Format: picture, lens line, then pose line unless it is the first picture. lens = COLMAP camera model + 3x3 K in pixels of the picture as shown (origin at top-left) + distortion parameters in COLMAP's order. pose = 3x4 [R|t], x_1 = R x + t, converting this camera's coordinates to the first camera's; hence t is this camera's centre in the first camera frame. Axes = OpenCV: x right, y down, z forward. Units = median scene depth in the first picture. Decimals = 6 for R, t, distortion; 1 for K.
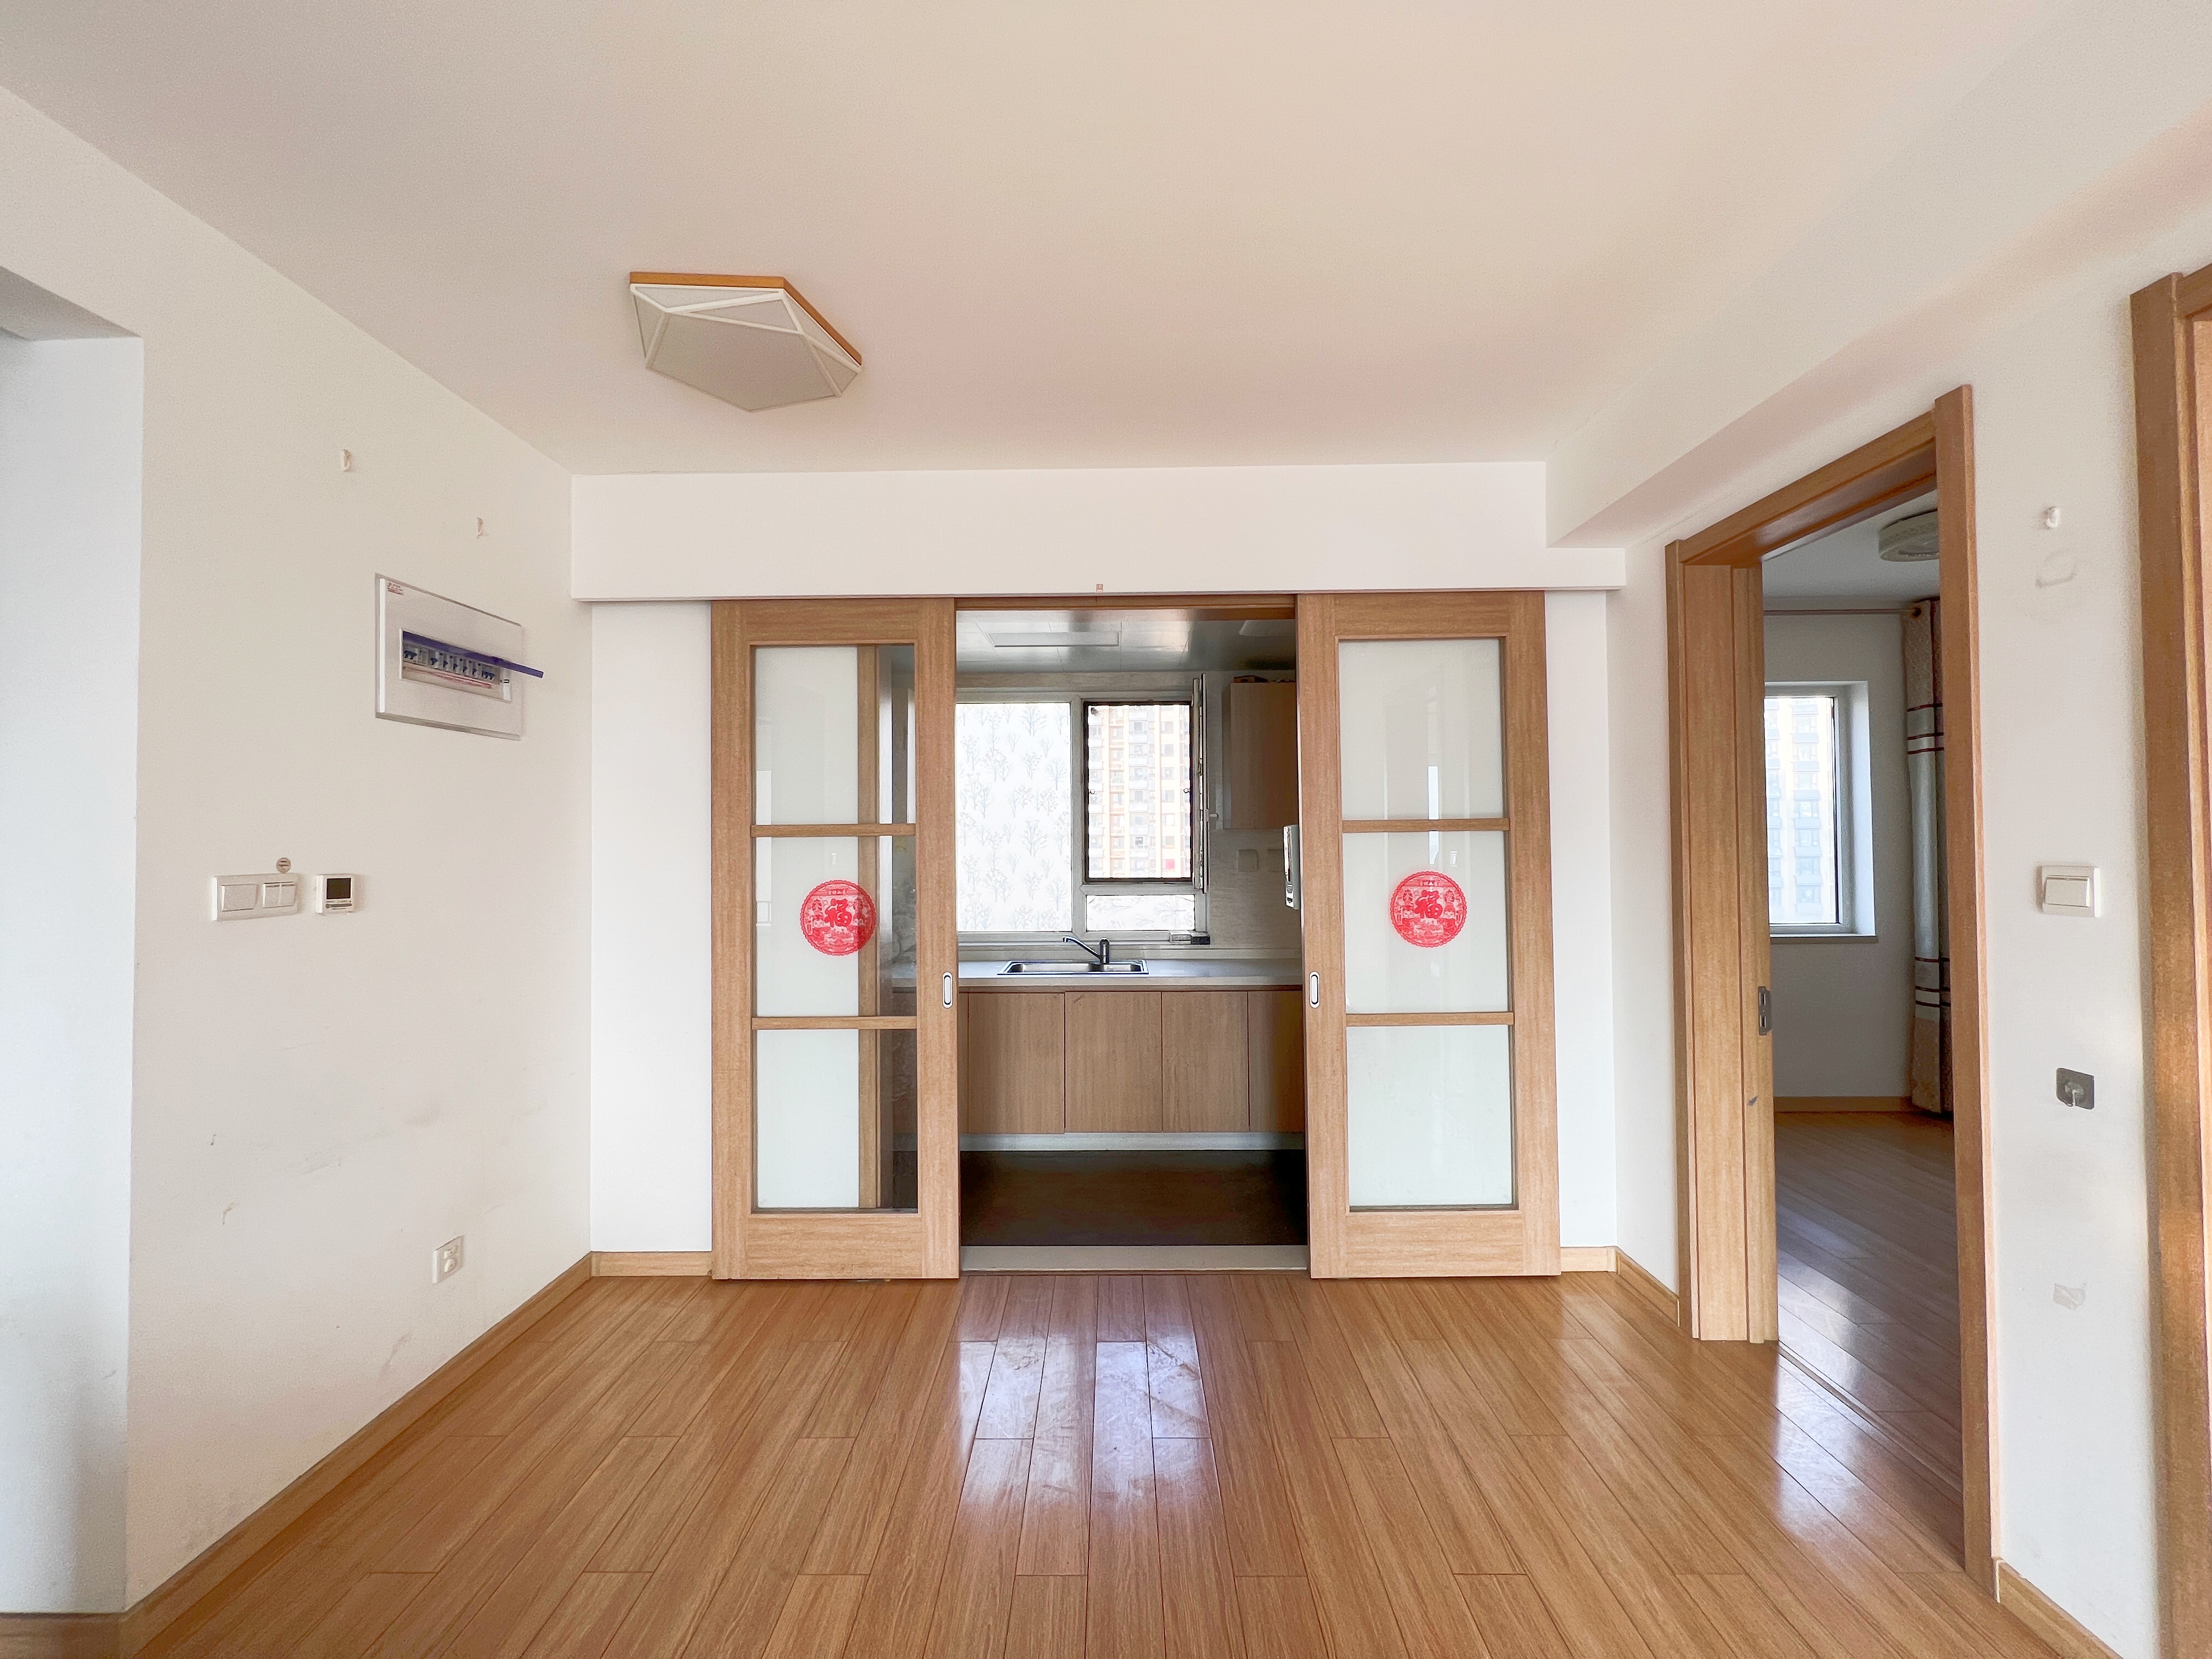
lens RADIAL K [[871.2, 0, 1103.4], [0, 871.2, 828.7], [0, 0, 1]] dist [0.001645, 0.000174]
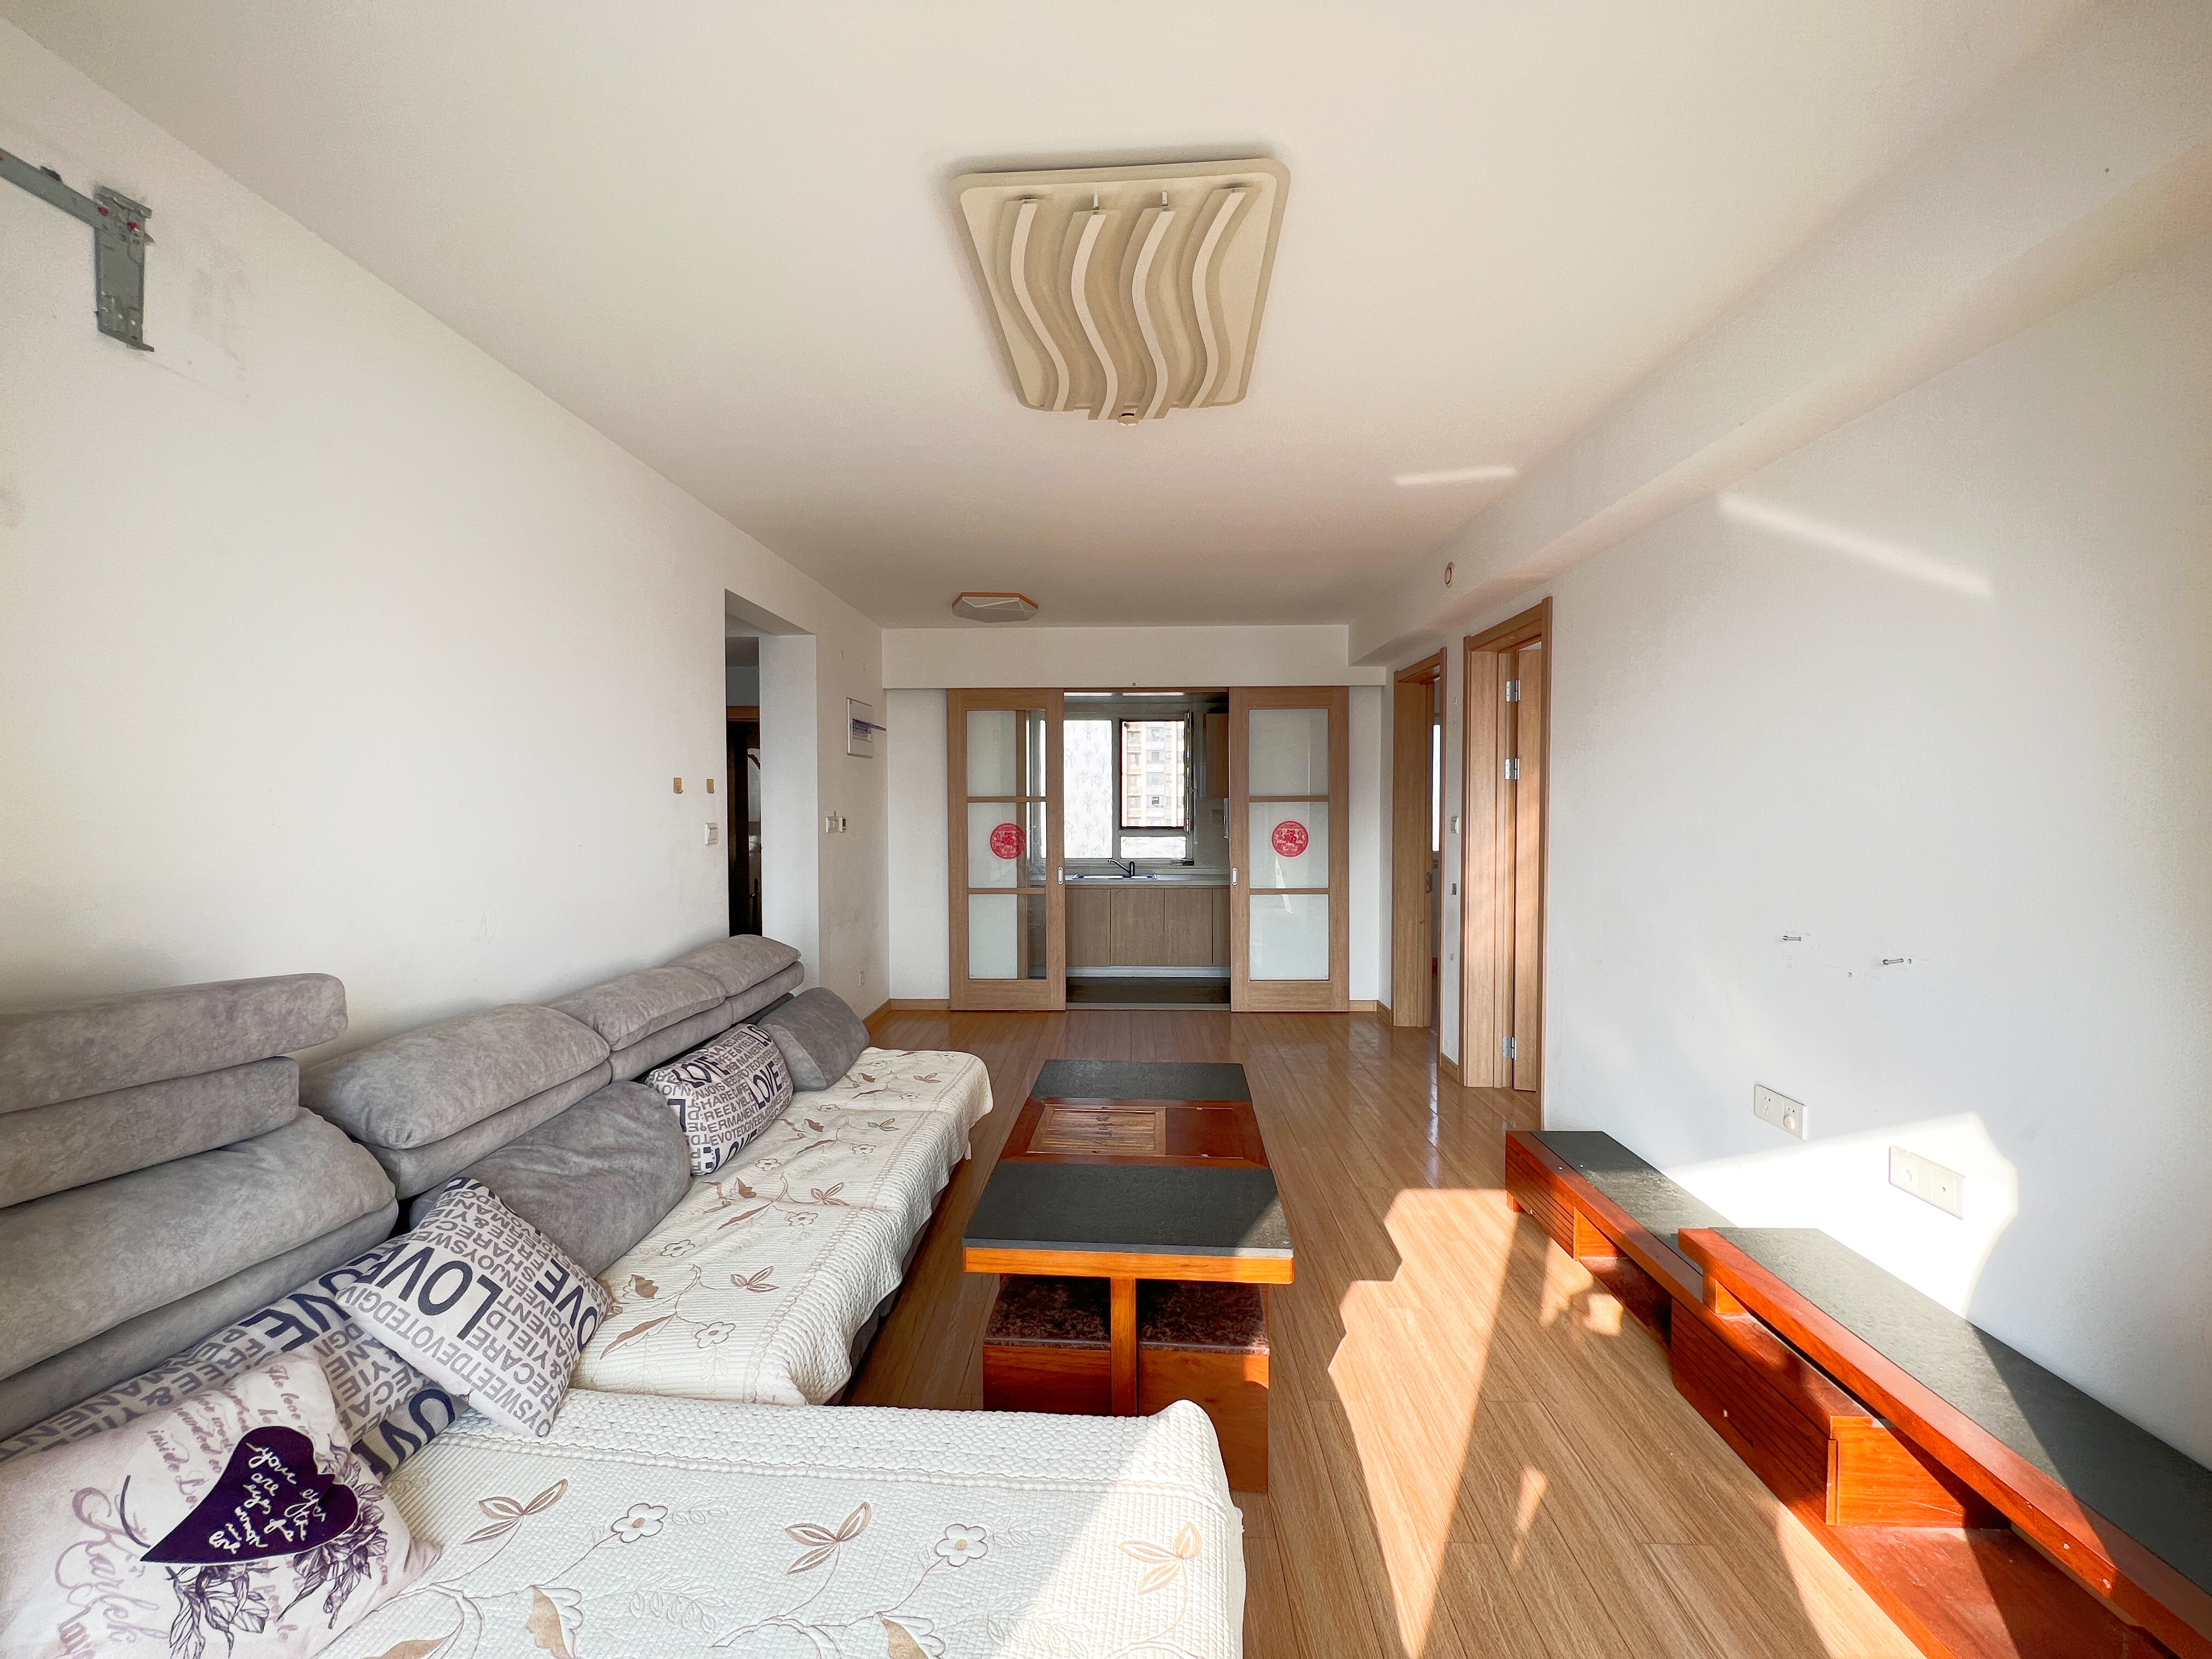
lens RADIAL K [[871.2, 0, 1105.9], [0, 871.2, 831.8], [0, 0, 1]] dist [0.001645, 0.000174]
pose [[0.999848, 0.007268, -0.015821, -0.029766], [-0.006456, 0.998689, 0.050776, -0.023357], [0.016170, -0.050666, 0.998585, -0.902005]]
